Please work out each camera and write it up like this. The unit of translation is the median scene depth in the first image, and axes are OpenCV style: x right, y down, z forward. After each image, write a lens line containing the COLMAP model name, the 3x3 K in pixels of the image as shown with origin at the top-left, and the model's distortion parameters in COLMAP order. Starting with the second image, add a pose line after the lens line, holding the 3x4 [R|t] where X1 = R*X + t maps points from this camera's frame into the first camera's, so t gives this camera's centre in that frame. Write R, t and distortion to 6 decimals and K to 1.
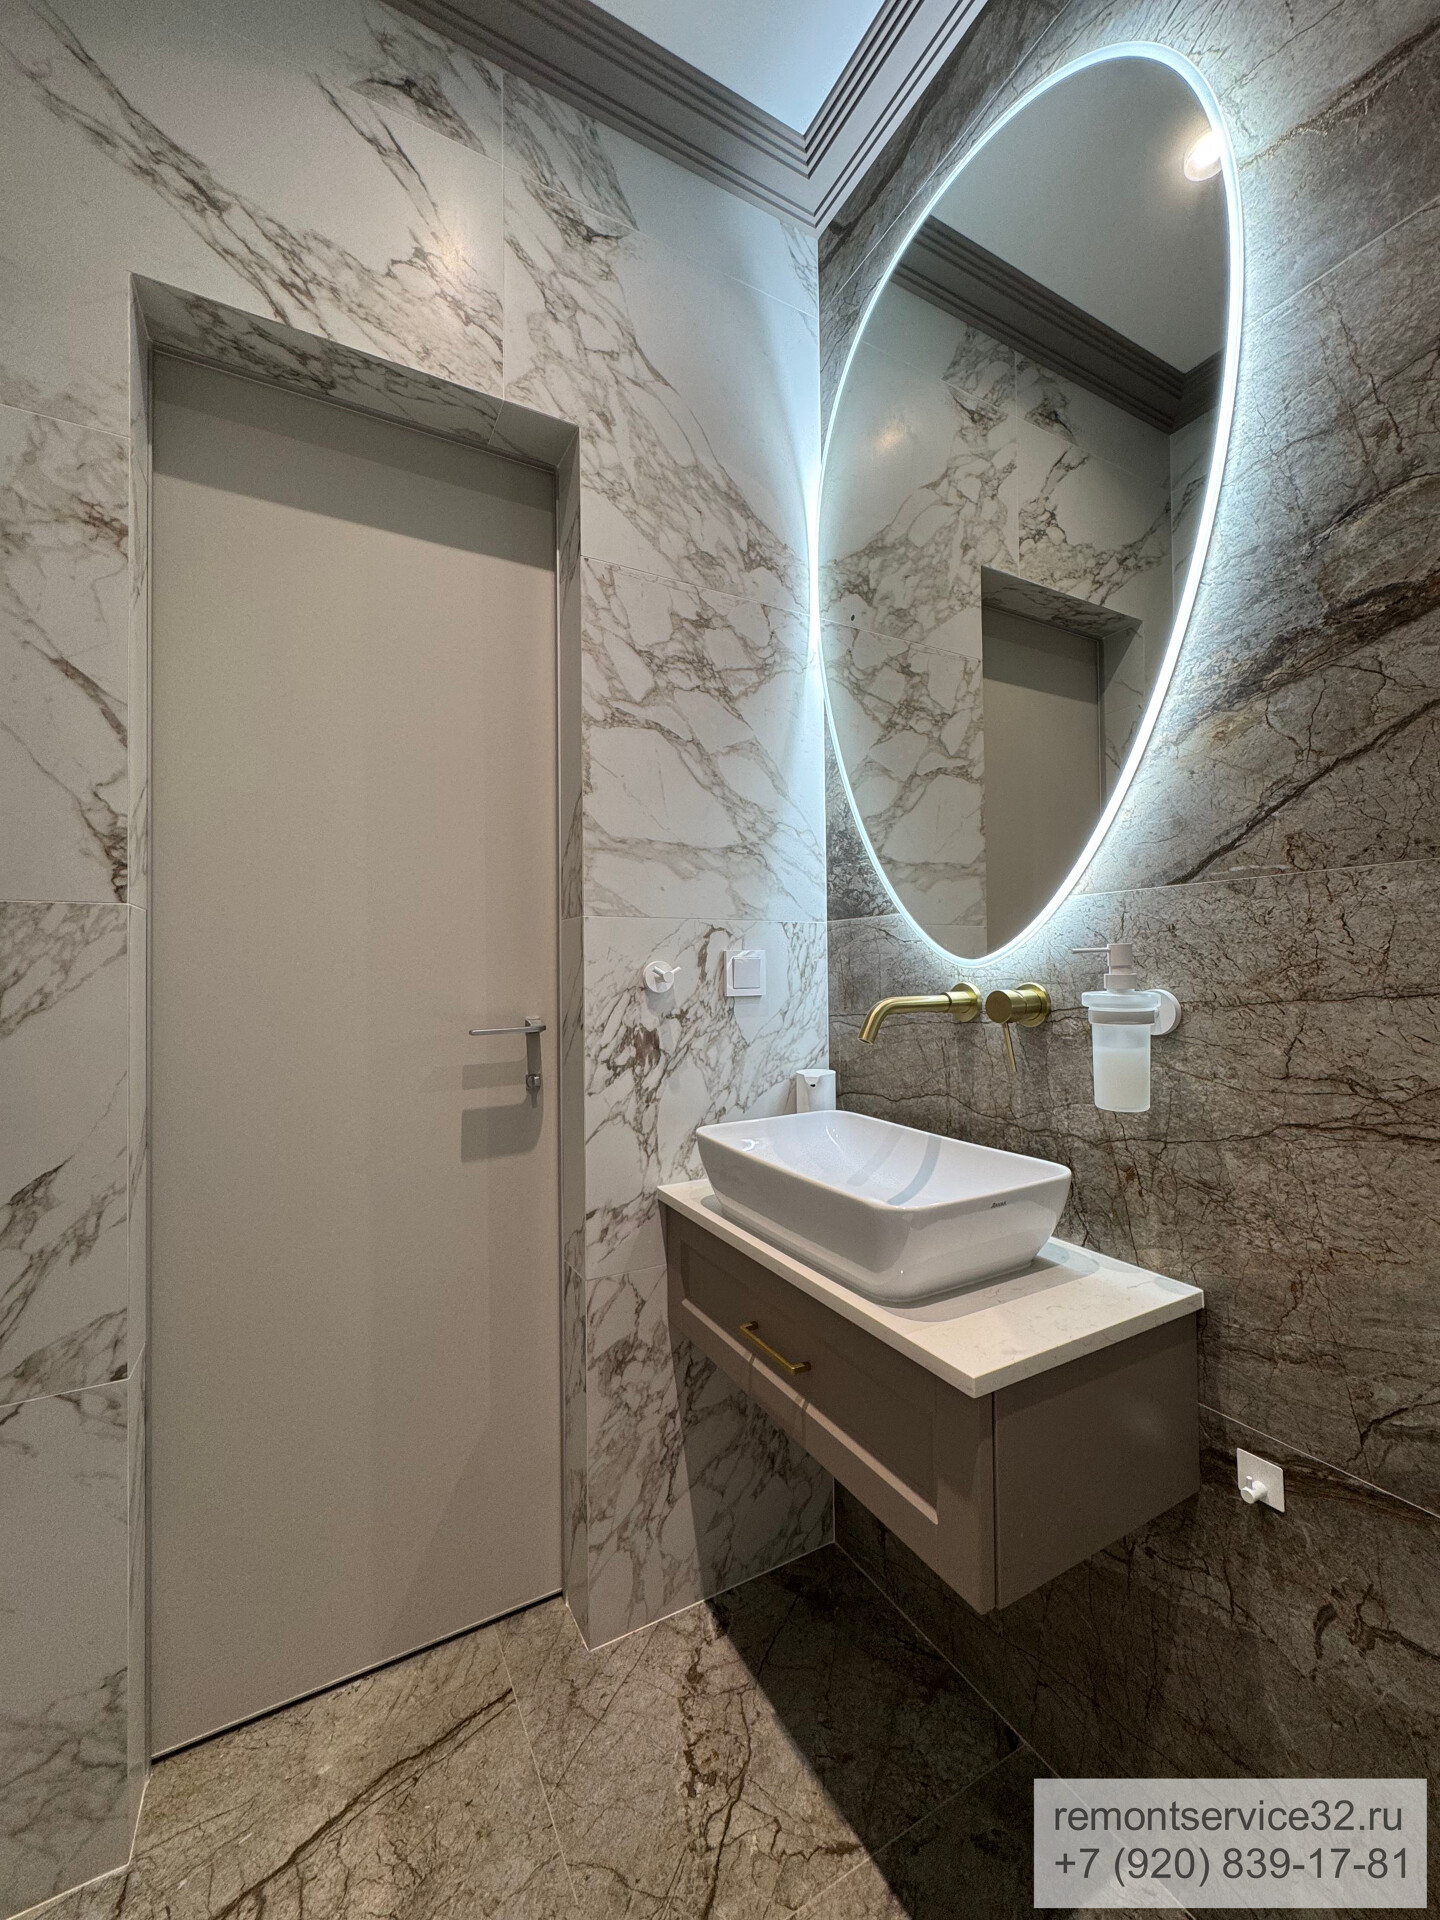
lens RADIAL K [[767.9, 0, 720.9], [0, 767.9, 956.2], [0, 0, 1]] dist [-0.004130, 0.001373]
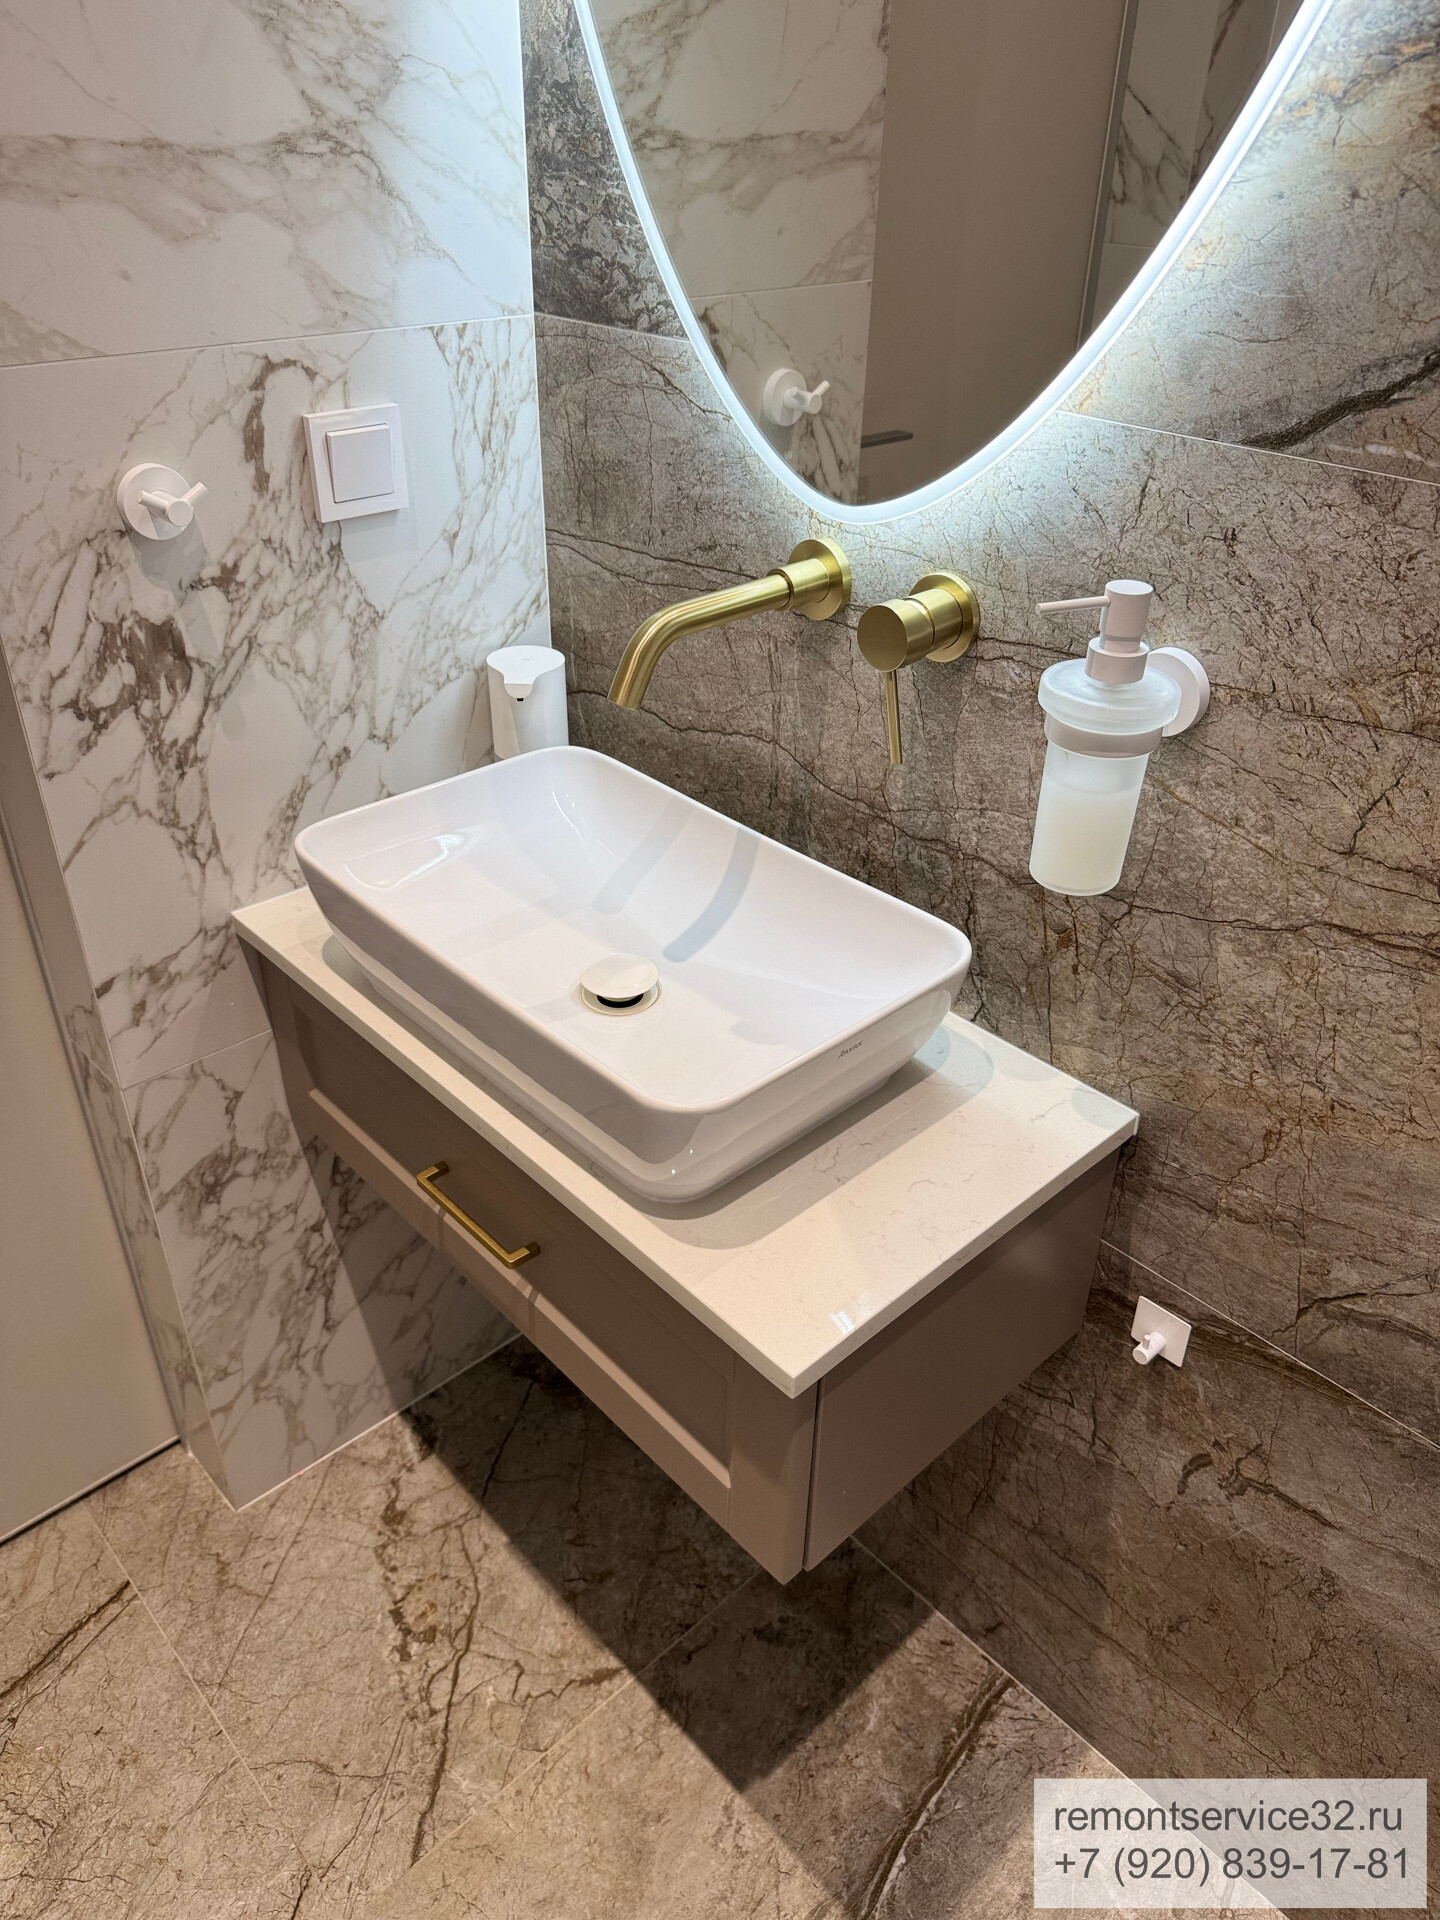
lens RADIAL K [[1373.2, 0, 718.2], [0, 1373.2, 960.1], [0, 0, 1]] dist [0.002967, -0.018119]
pose [[0.969066, -0.107944, 0.221943, 0.035787], [-0.032760, 0.835063, 0.549178, -0.251829], [-0.244617, -0.539461, 0.805695, 0.192521]]
